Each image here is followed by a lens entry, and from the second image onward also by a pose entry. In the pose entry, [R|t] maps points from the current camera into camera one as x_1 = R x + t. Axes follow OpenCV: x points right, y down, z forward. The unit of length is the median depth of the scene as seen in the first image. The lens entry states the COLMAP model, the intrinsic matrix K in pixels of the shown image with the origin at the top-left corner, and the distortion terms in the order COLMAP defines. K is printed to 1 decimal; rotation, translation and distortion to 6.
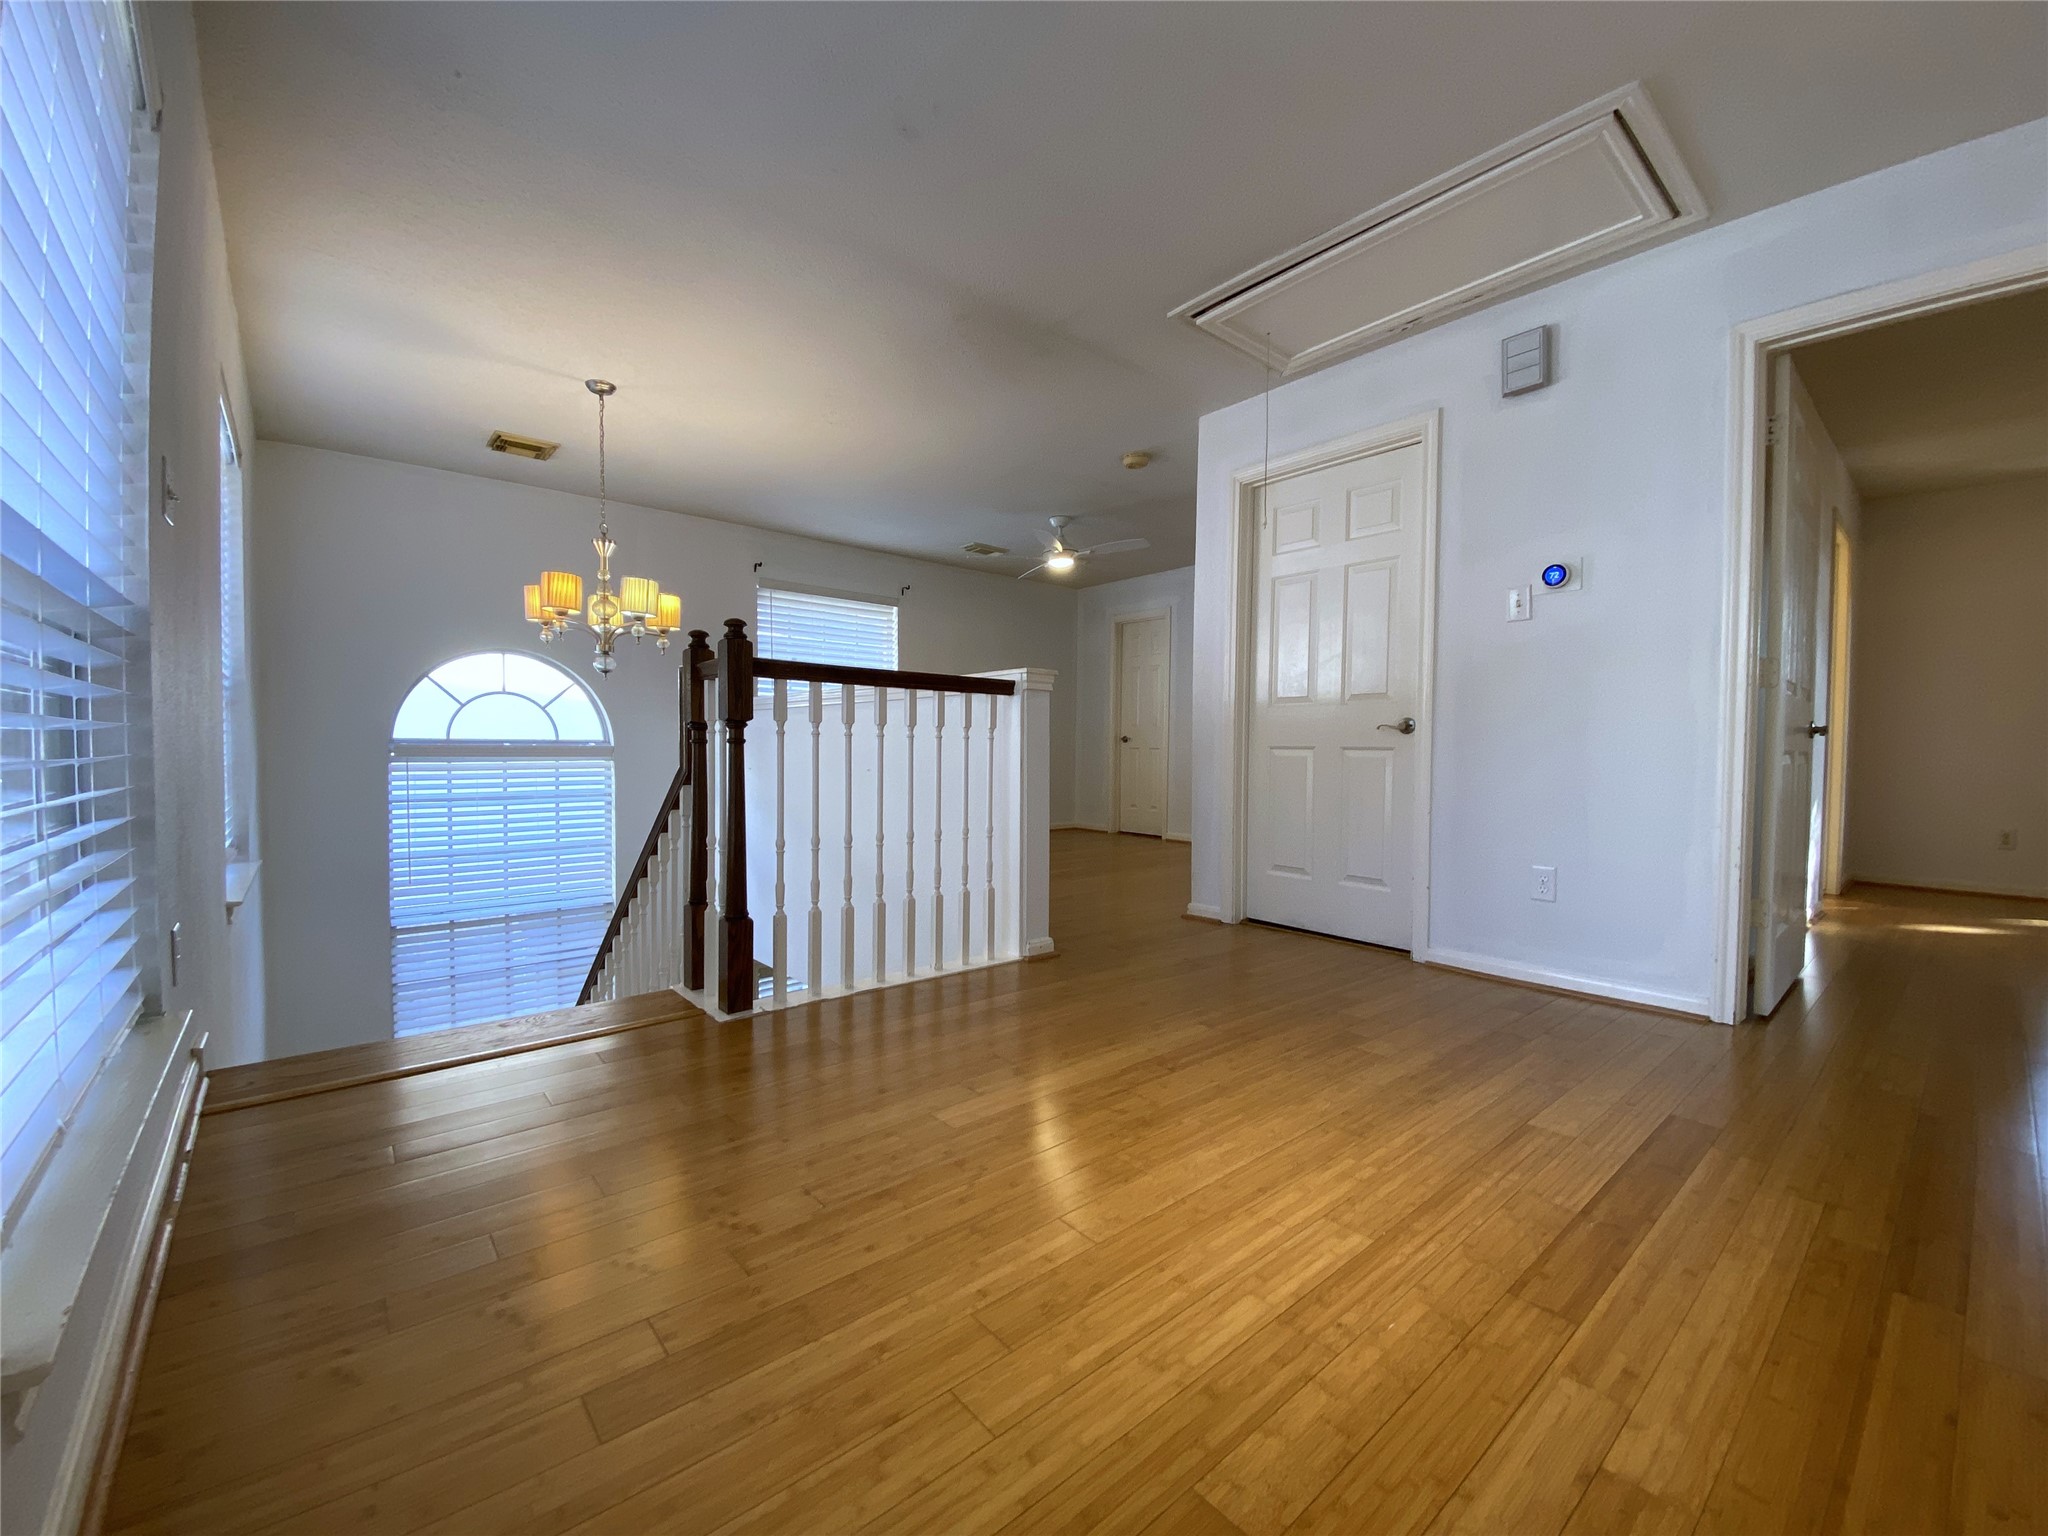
lens RADIAL K [[842.3, 0, 1017.9], [0, 842.3, 762.7], [0, 0, 1]] dist [-0.001008, -0.009779]
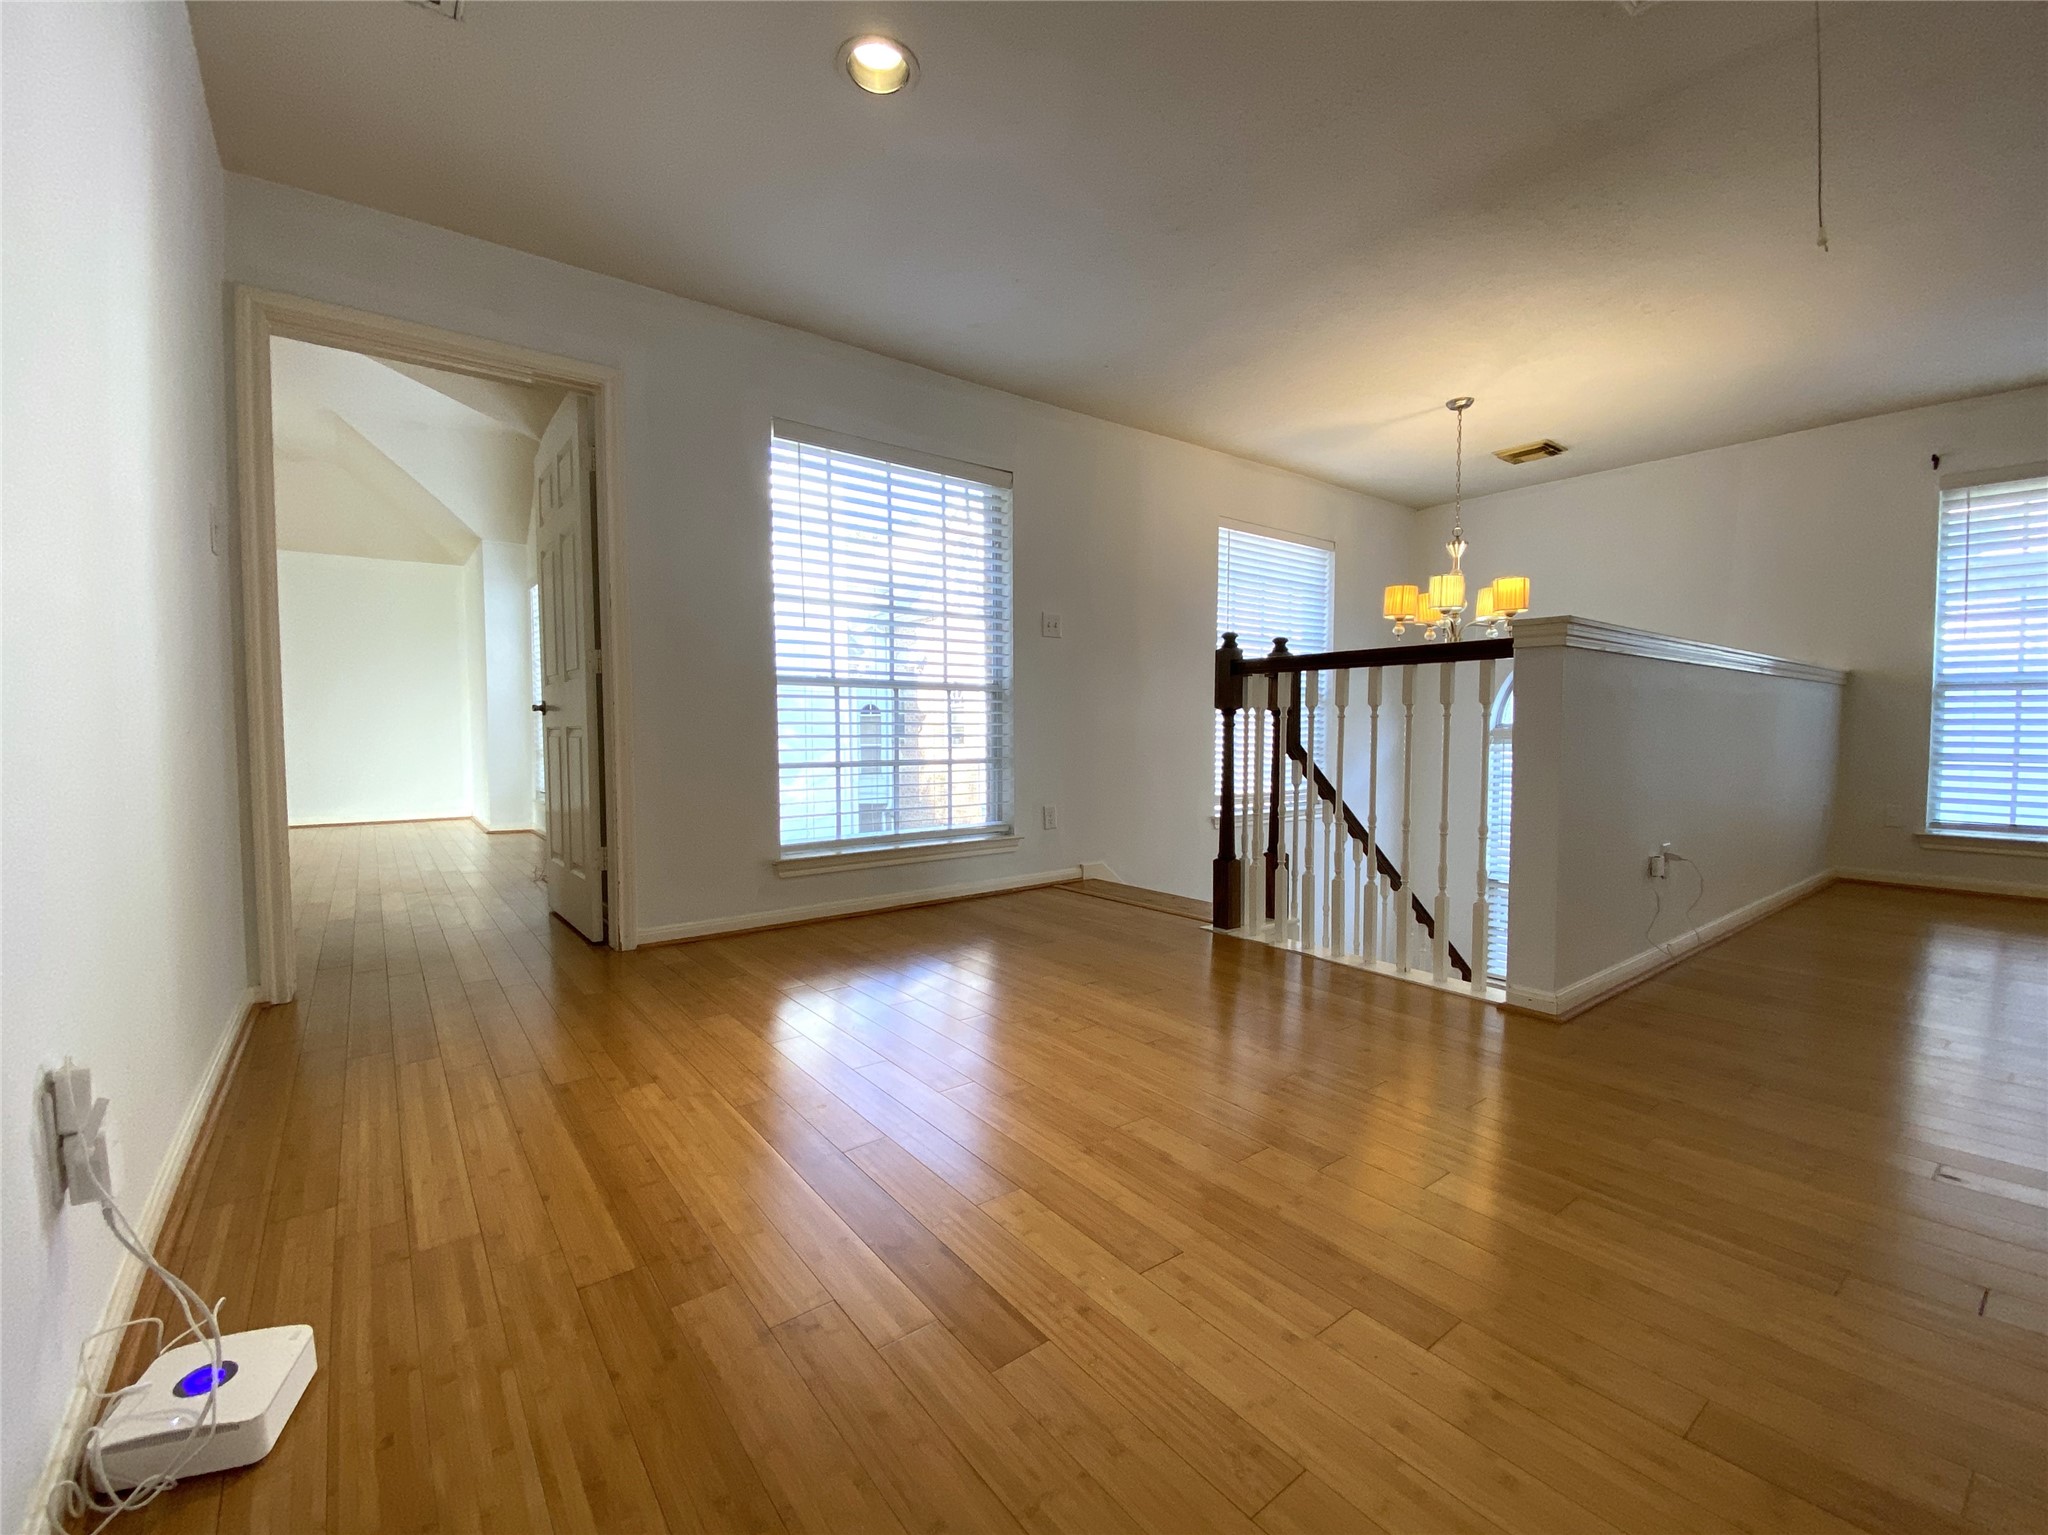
lens RADIAL K [[842.3, 0, 1021.8], [0, 842.3, 768.7], [0, 0, 1]] dist [-0.001008, -0.009779]
pose [[-0.043020, 0.045439, -0.998040, 0.862197], [-0.015169, 0.998820, 0.046129, -0.011894], [0.998959, 0.017124, -0.042280, 0.630326]]
